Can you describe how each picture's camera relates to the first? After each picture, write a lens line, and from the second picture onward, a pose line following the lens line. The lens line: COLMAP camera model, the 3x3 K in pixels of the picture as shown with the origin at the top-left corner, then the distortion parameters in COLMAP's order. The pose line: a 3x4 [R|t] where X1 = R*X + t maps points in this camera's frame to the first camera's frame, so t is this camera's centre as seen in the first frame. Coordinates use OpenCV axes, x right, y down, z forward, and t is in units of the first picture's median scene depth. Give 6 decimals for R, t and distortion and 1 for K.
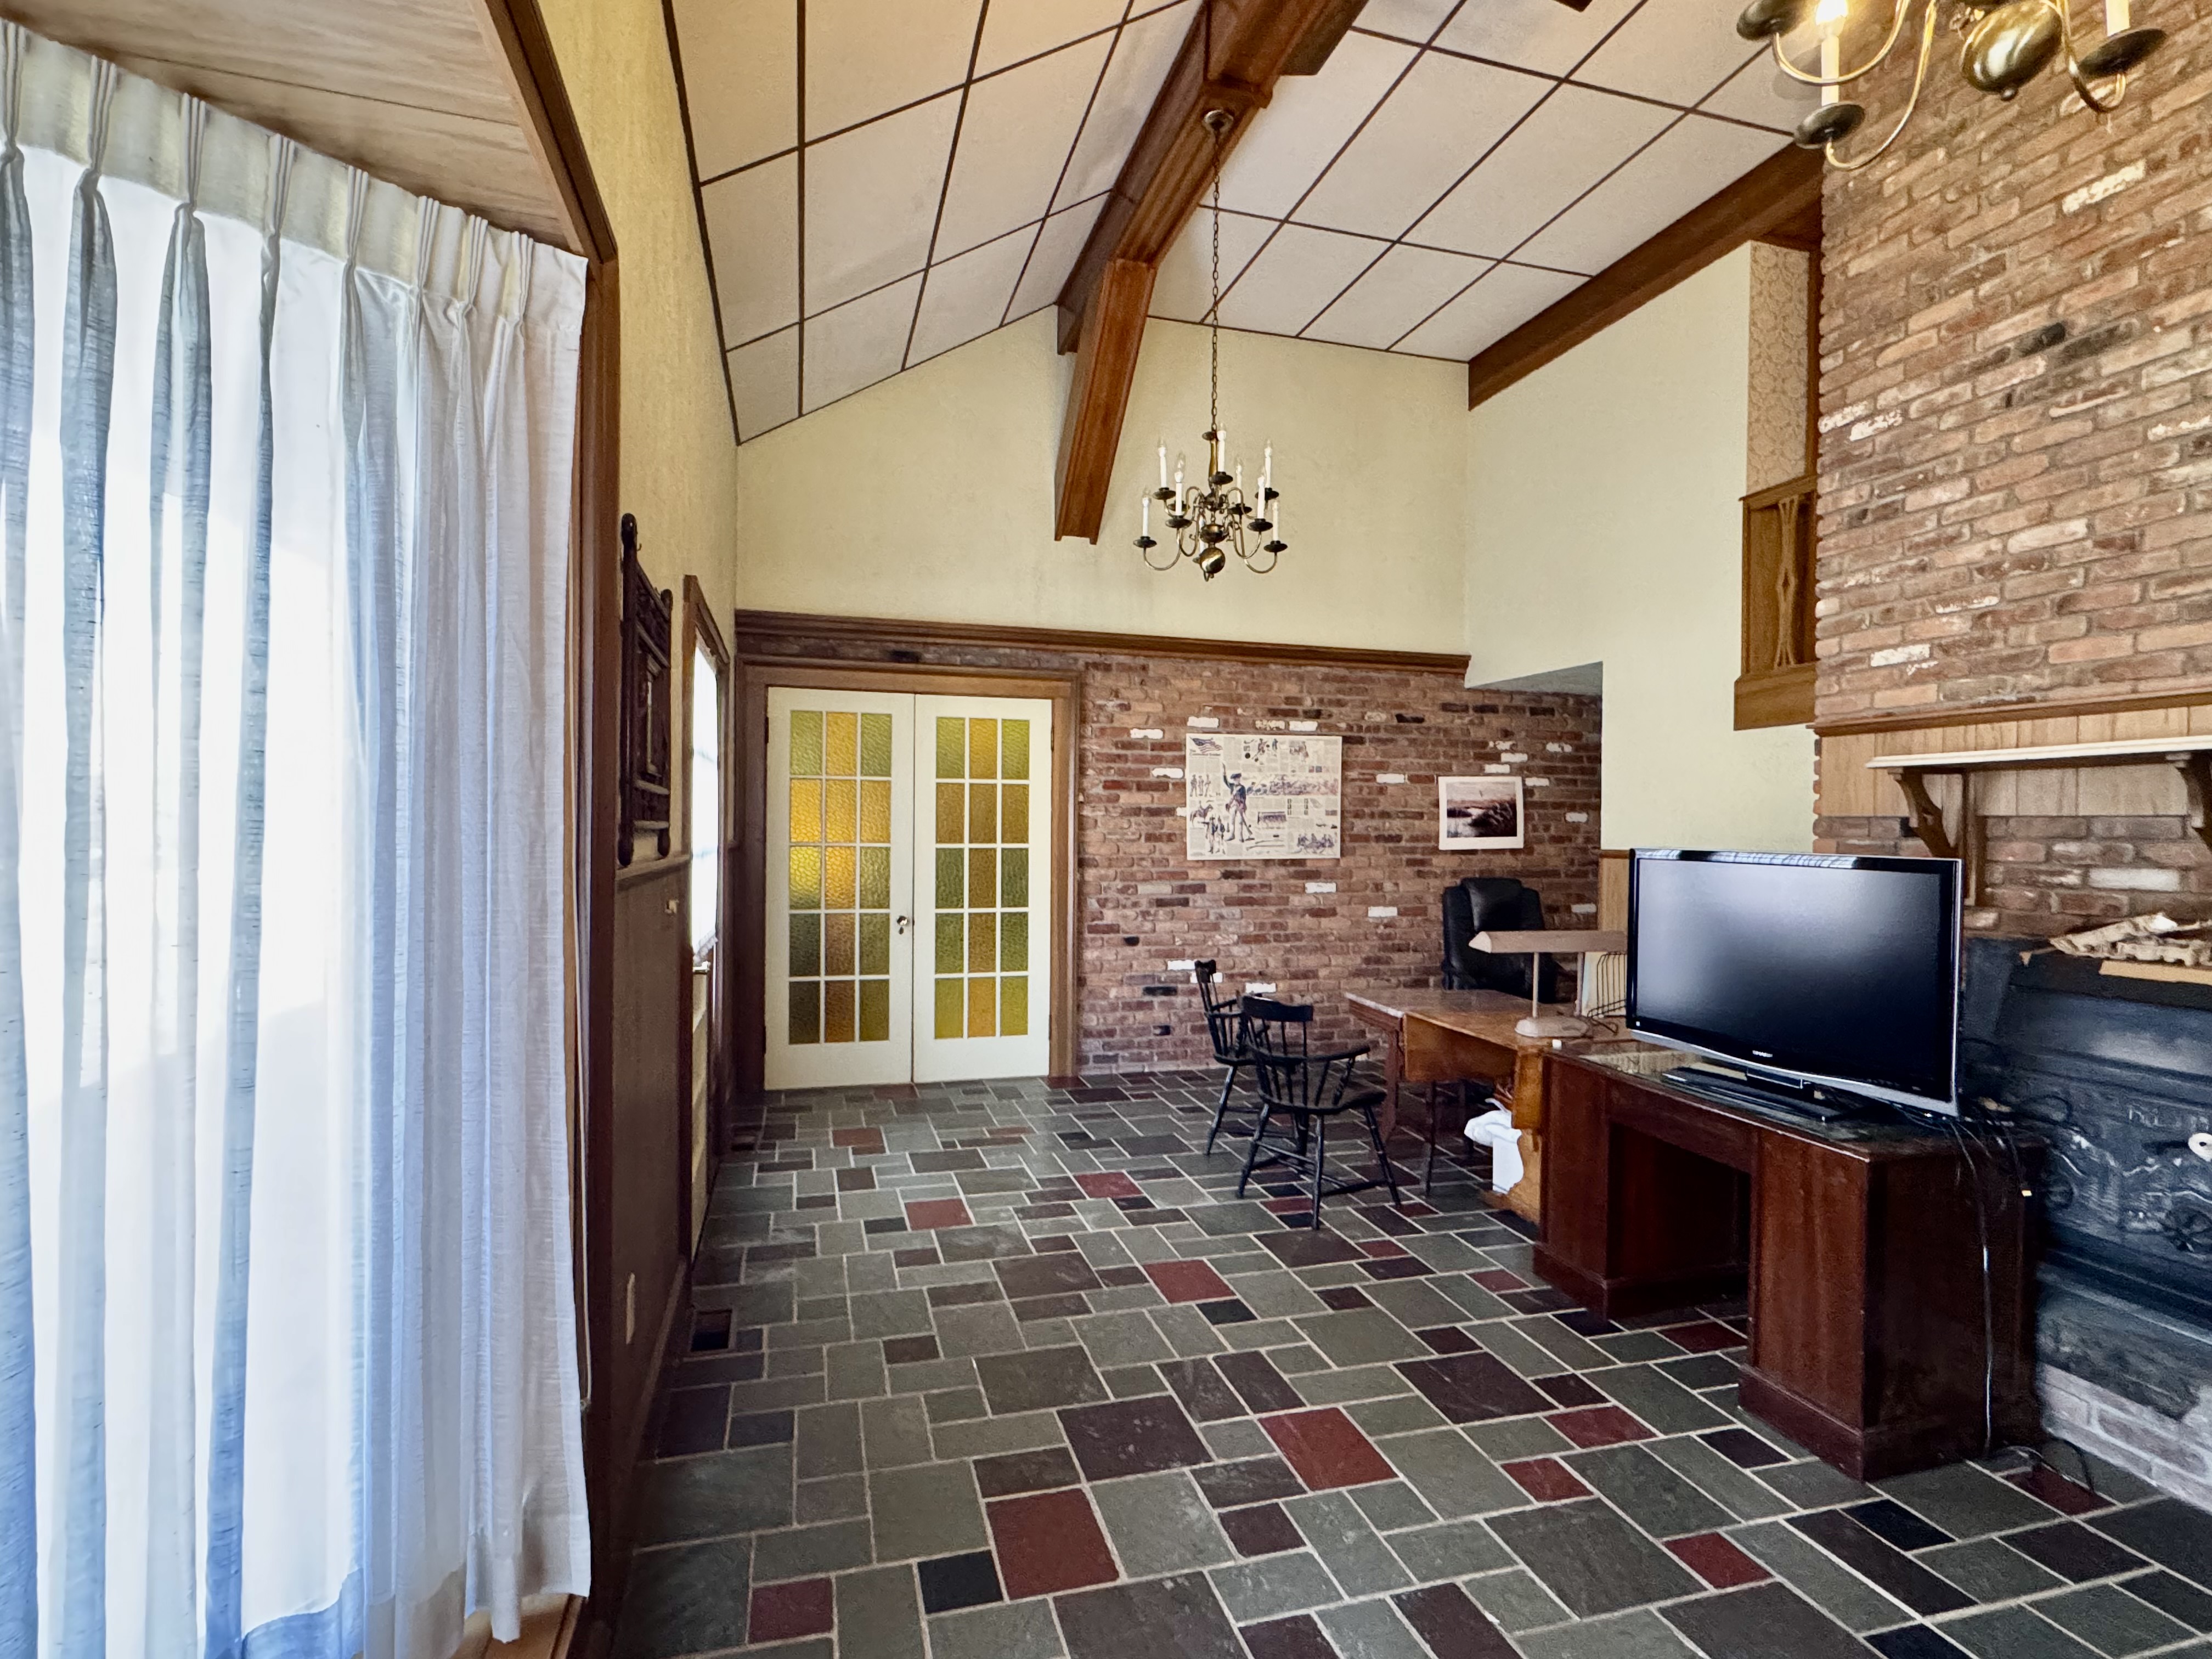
lens RADIAL K [[1091.7, 0, 1106.5], [0, 1091.7, 832.7], [0, 0, 1]] dist [0.000353, -0.000001]
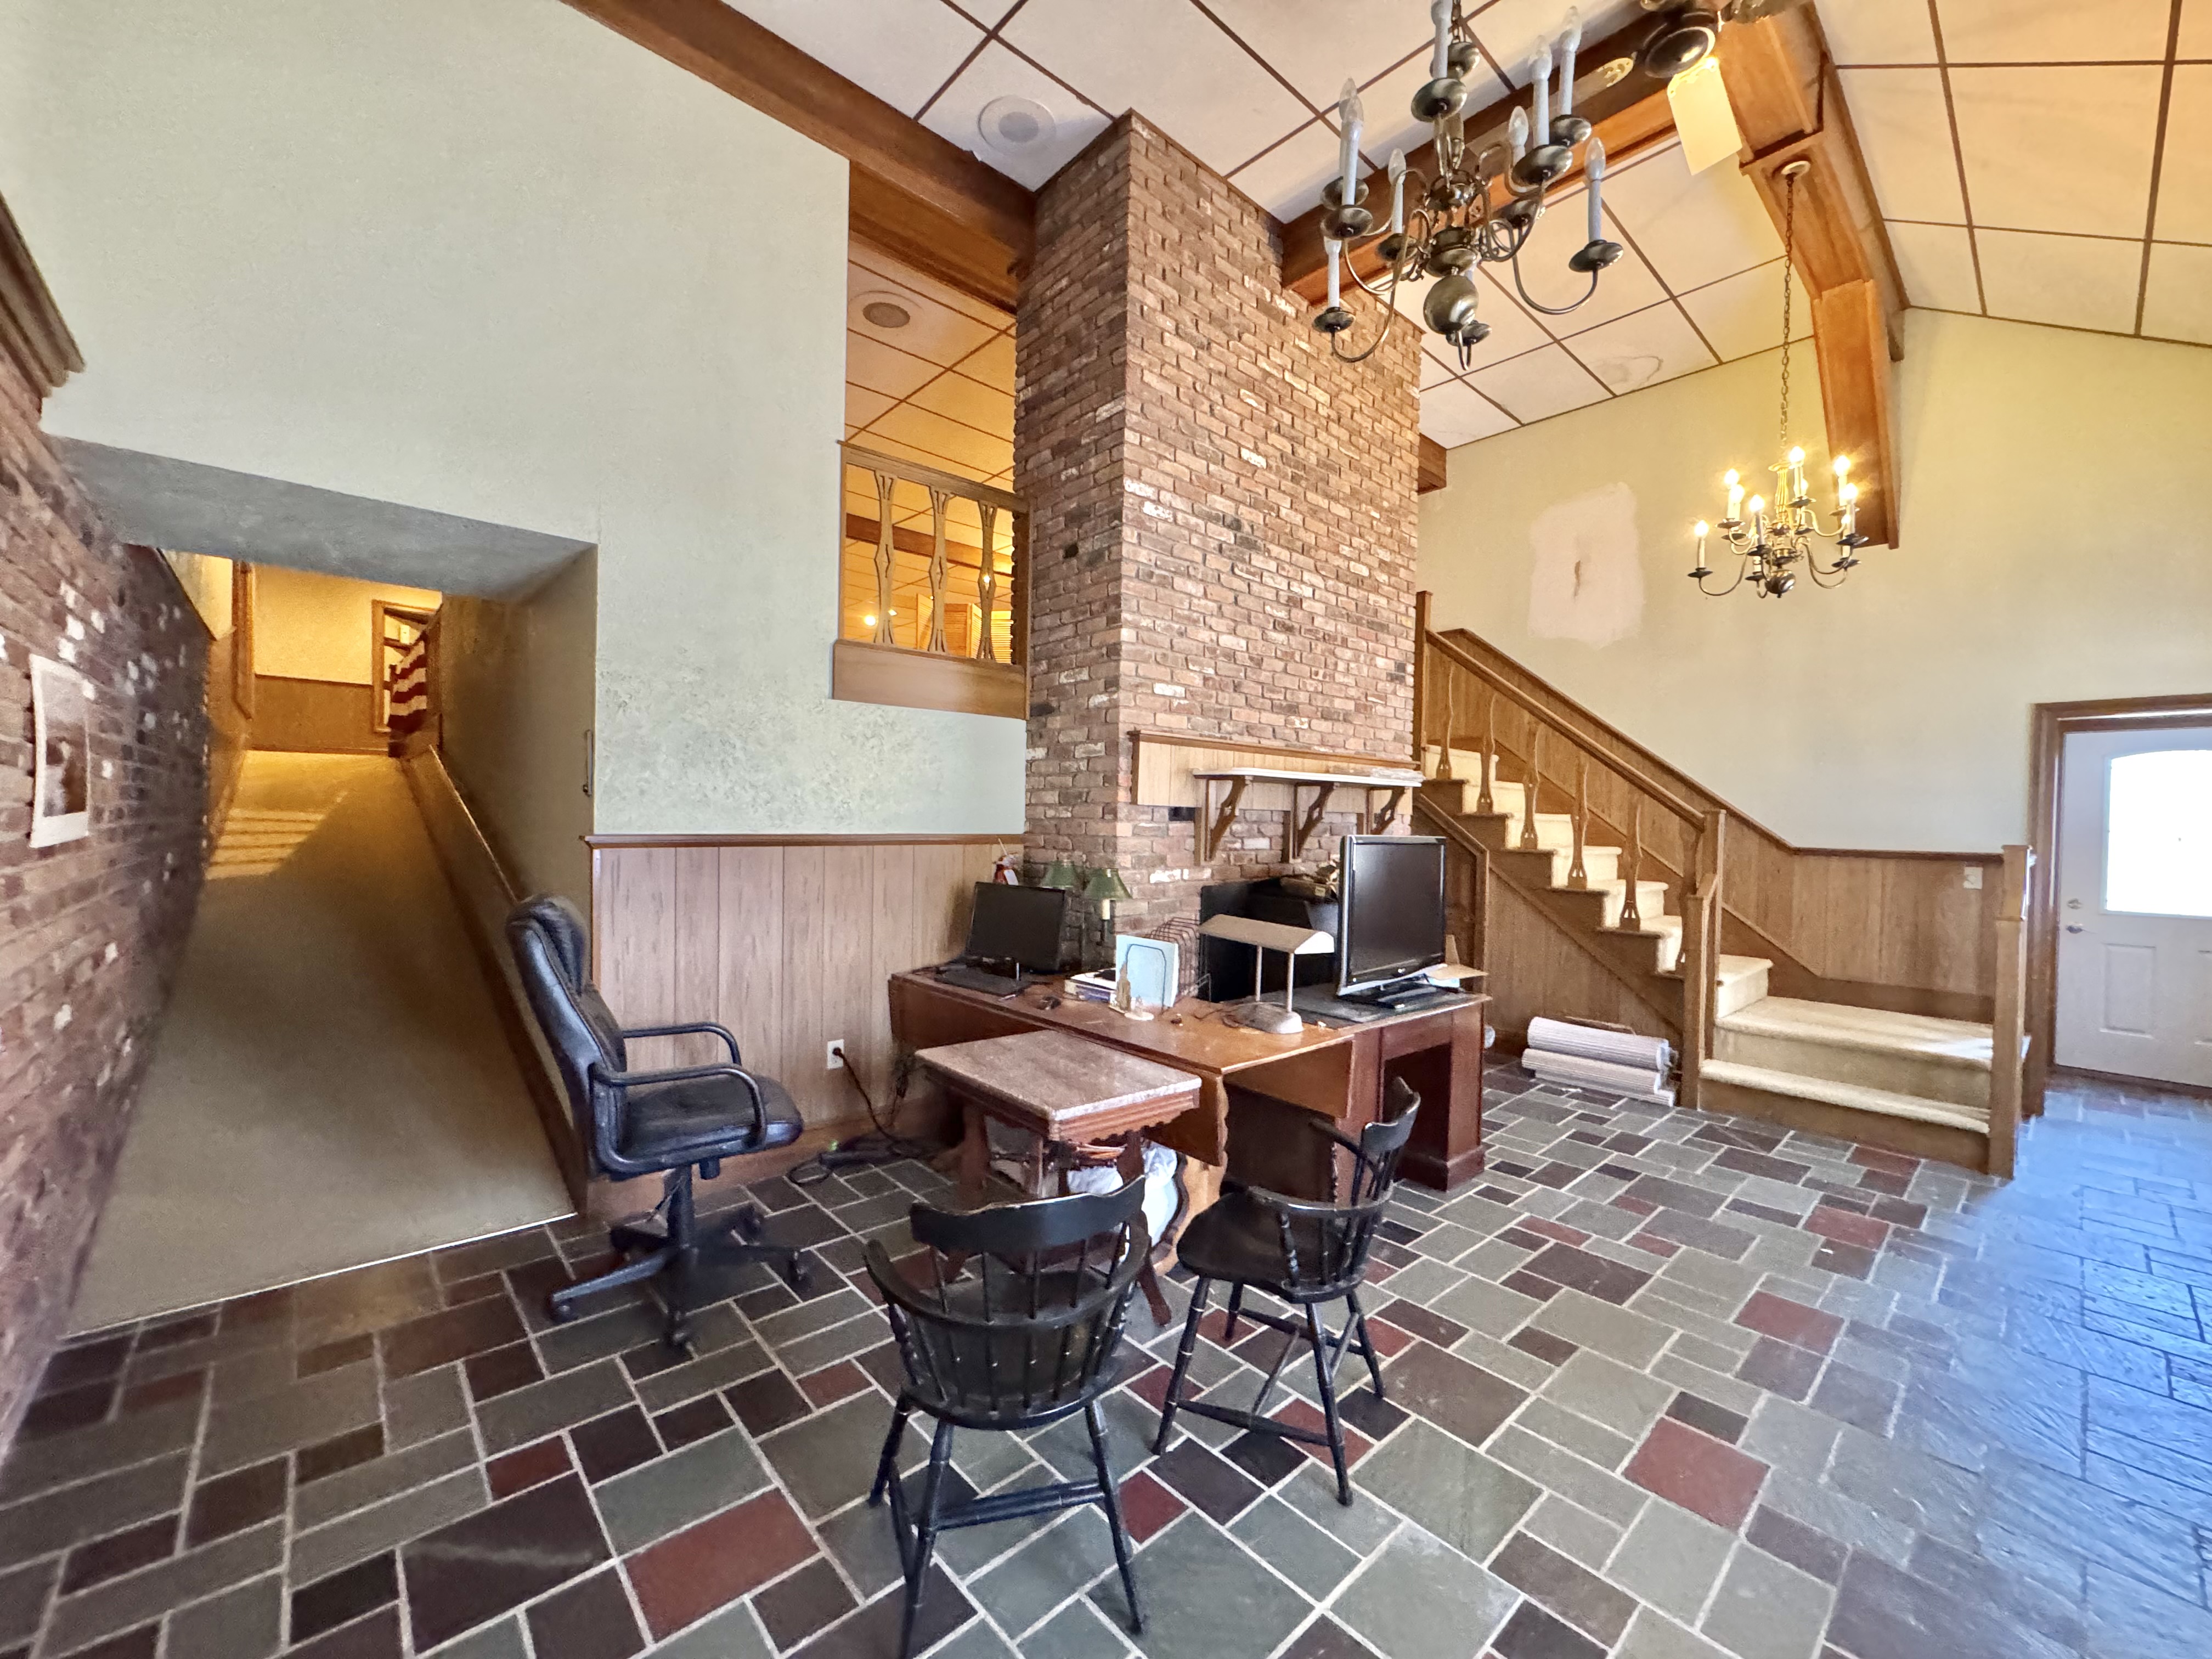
lens RADIAL K [[882.4, 0, 1105.9], [0, 882.4, 830.6], [0, 0, 1]] dist [-0.003158, 0.000284]
pose [[-0.443069, -0.034179, 0.895836, -0.279474], [-0.023435, 0.999373, 0.026538, -0.013198], [-0.896181, -0.009236, -0.443592, 1.755882]]
